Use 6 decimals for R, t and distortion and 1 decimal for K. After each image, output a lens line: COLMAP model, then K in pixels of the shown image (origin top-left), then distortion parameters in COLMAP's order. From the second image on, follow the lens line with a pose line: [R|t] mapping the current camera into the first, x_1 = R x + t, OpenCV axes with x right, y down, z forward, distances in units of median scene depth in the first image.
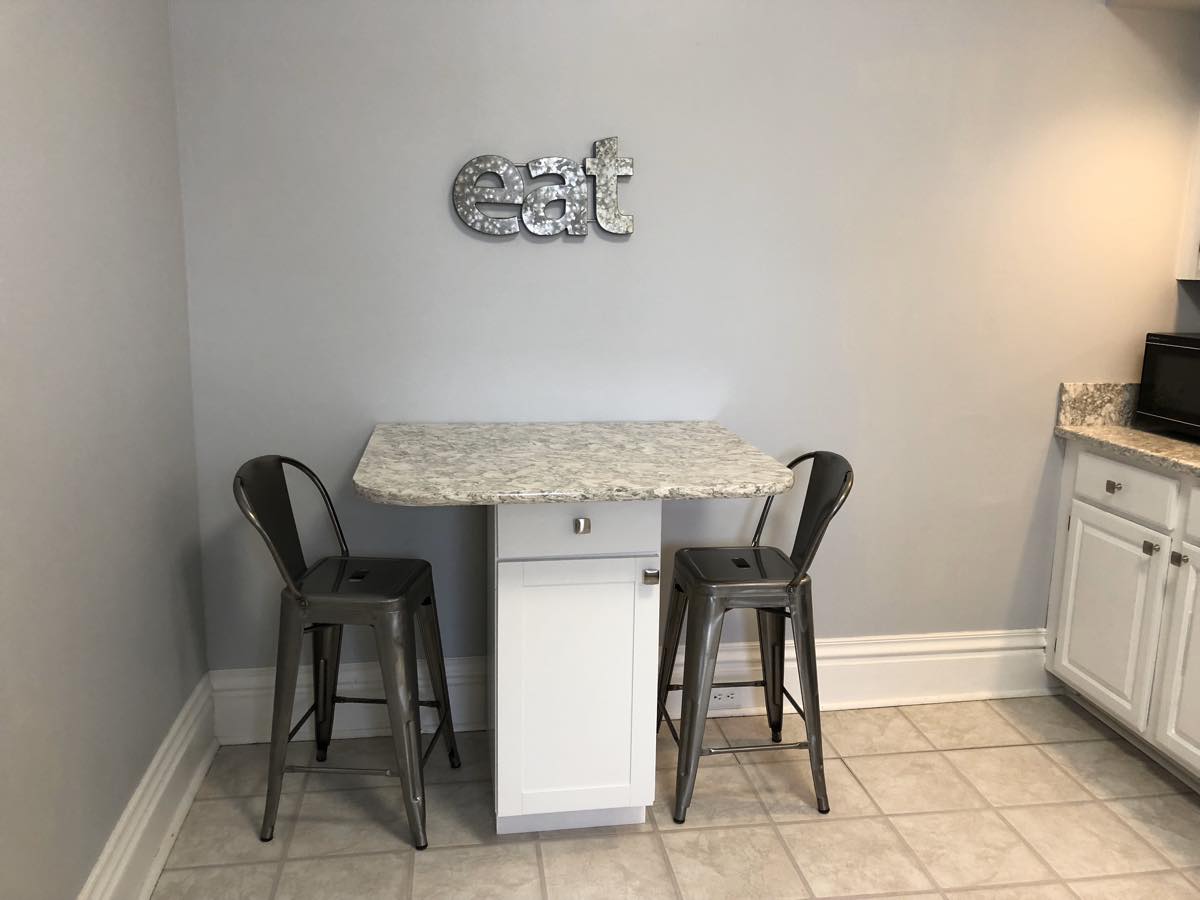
lens RADIAL K [[968.5, 0, 600.0], [0, 968.5, 450.0], [0, 0, 1]] dist [0.082891, -0.092262]
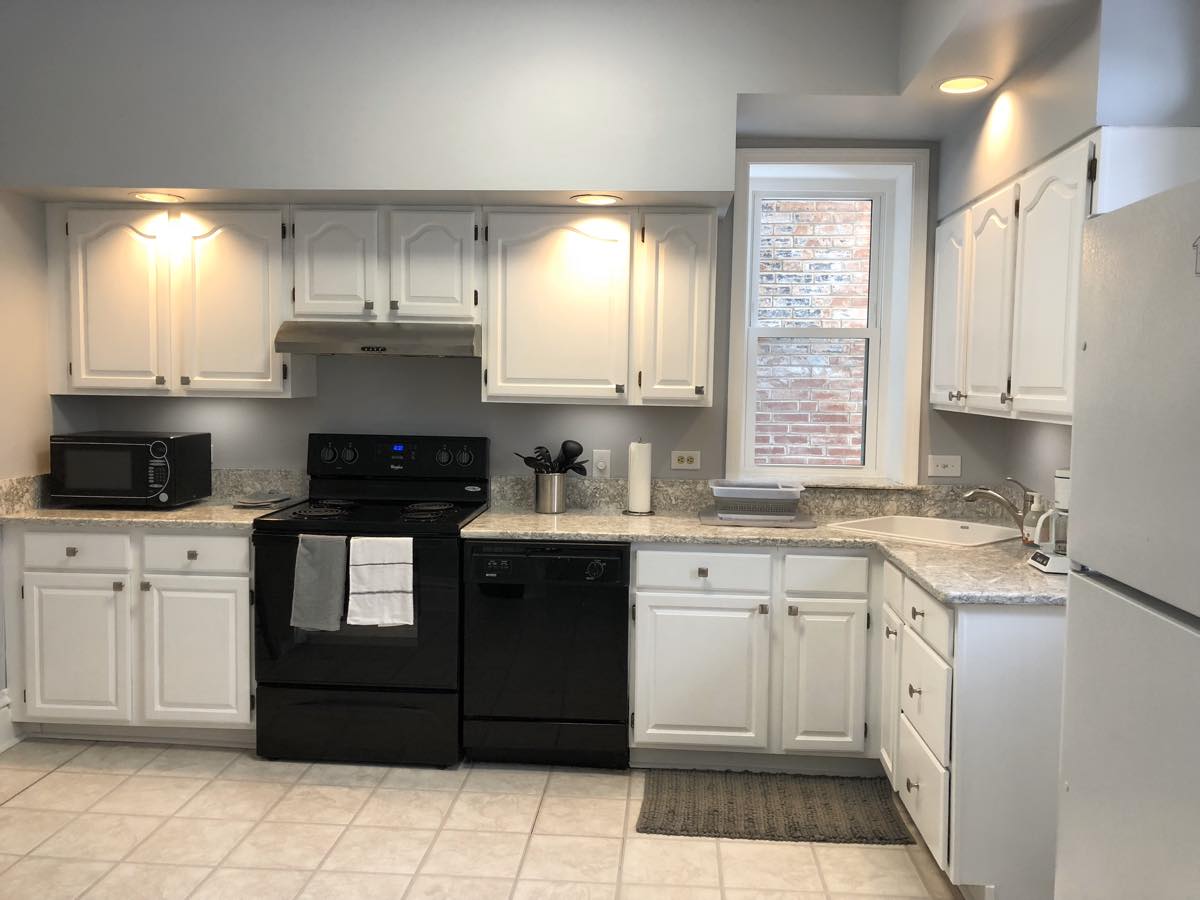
lens RADIAL K [[968.5, 0, 600.0], [0, 968.5, 450.0], [0, 0, 1]] dist [0.082891, -0.092262]
pose [[0.218366, -0.088116, 0.971881, -0.620665], [0.182475, 0.982036, 0.048037, -0.031840], [-0.958655, 0.166854, 0.230522, -0.007016]]
